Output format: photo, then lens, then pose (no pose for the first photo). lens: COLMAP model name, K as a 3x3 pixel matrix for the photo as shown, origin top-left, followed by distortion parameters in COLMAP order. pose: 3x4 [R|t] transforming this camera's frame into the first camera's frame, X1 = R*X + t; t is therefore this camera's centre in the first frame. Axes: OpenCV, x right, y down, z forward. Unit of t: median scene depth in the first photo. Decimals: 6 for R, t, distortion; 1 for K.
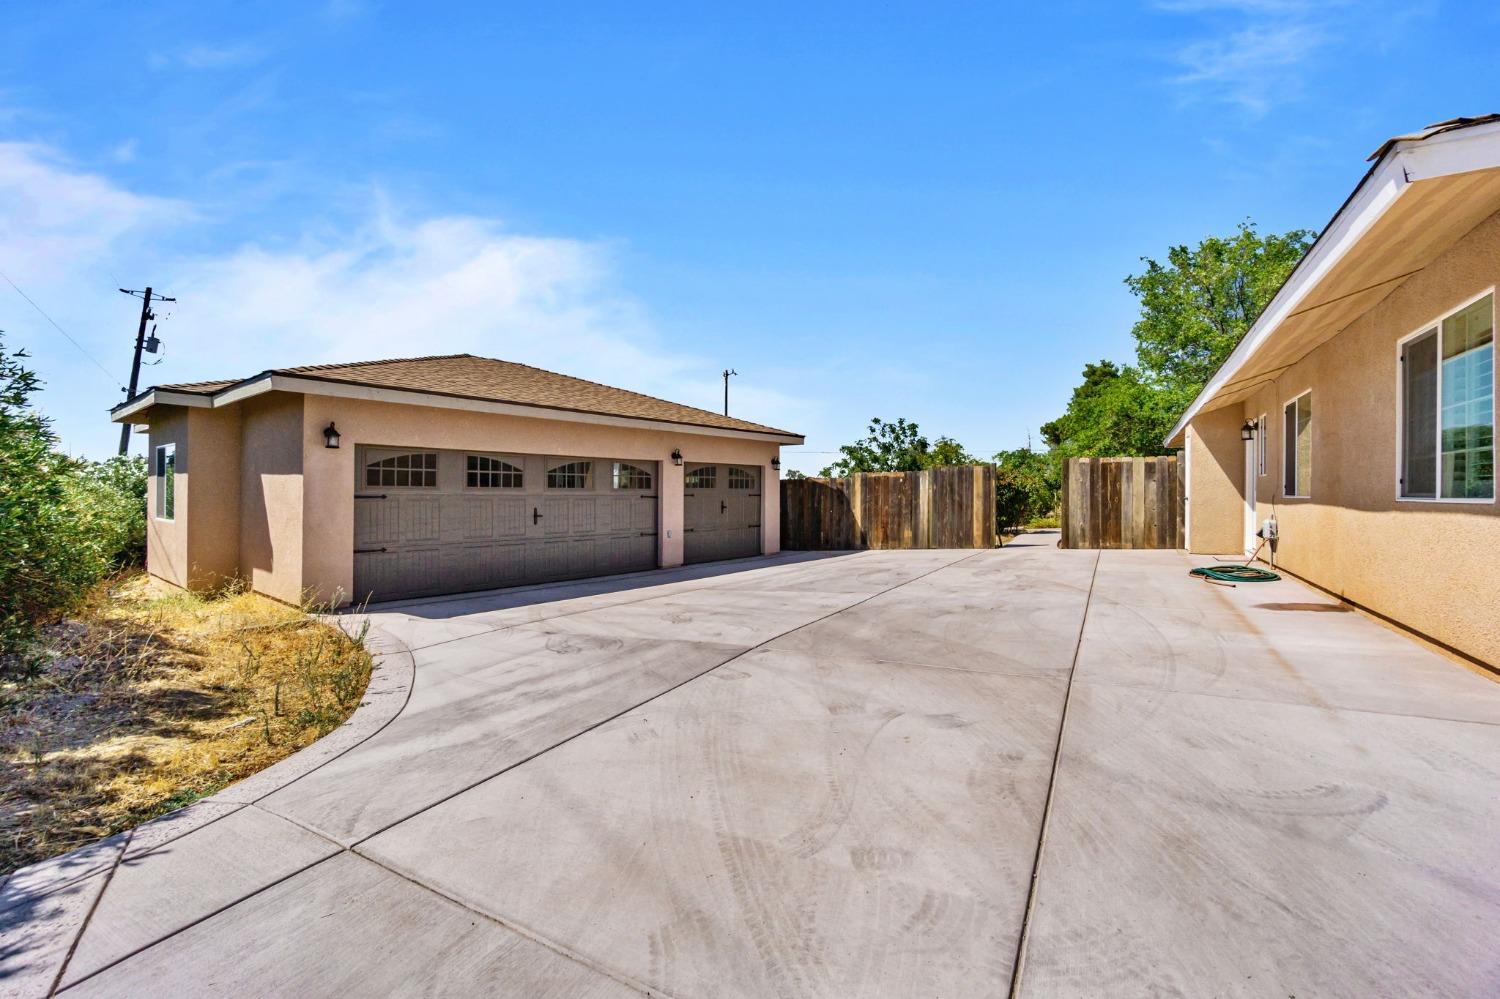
lens RADIAL K [[665.2, 0, 754.9], [0, 665.2, 493.5], [0, 0, 1]] dist [0.006919, -0.002161]
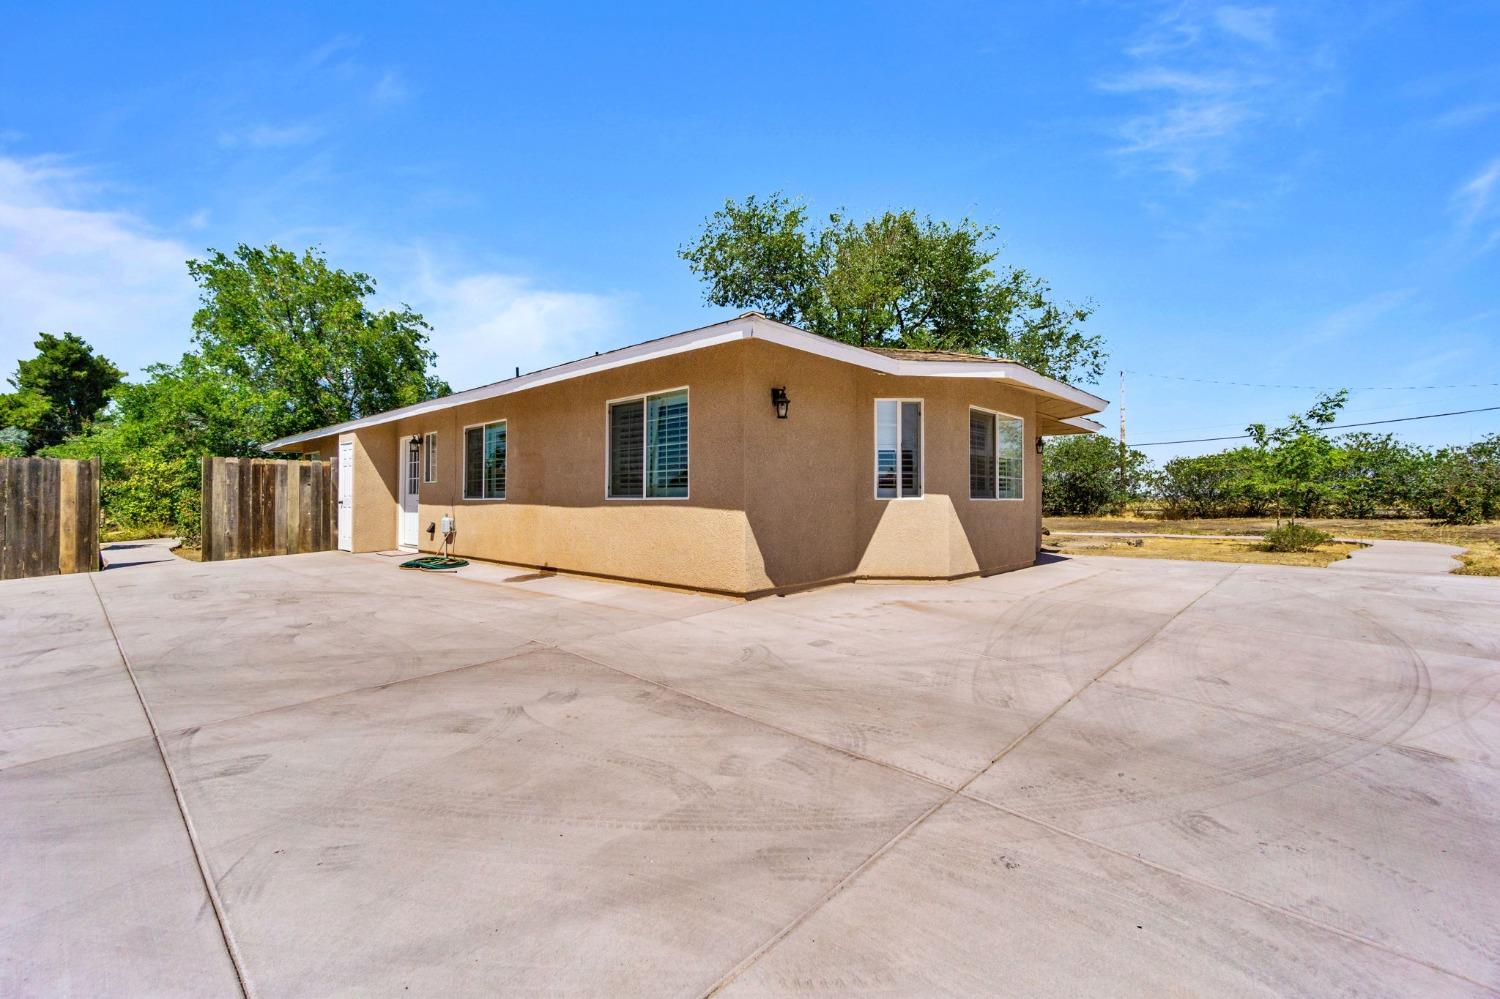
lens RADIAL K [[642.0, 0, 757.2], [0, 642.0, 495.1], [0, 0, 1]] dist [-0.010407, 0.001536]
pose [[0.200769, 0.004377, 0.979629, -0.403980], [0.003630, 0.999980, -0.005212, 0.007580], [-0.979632, 0.004603, 0.200749, 0.270660]]
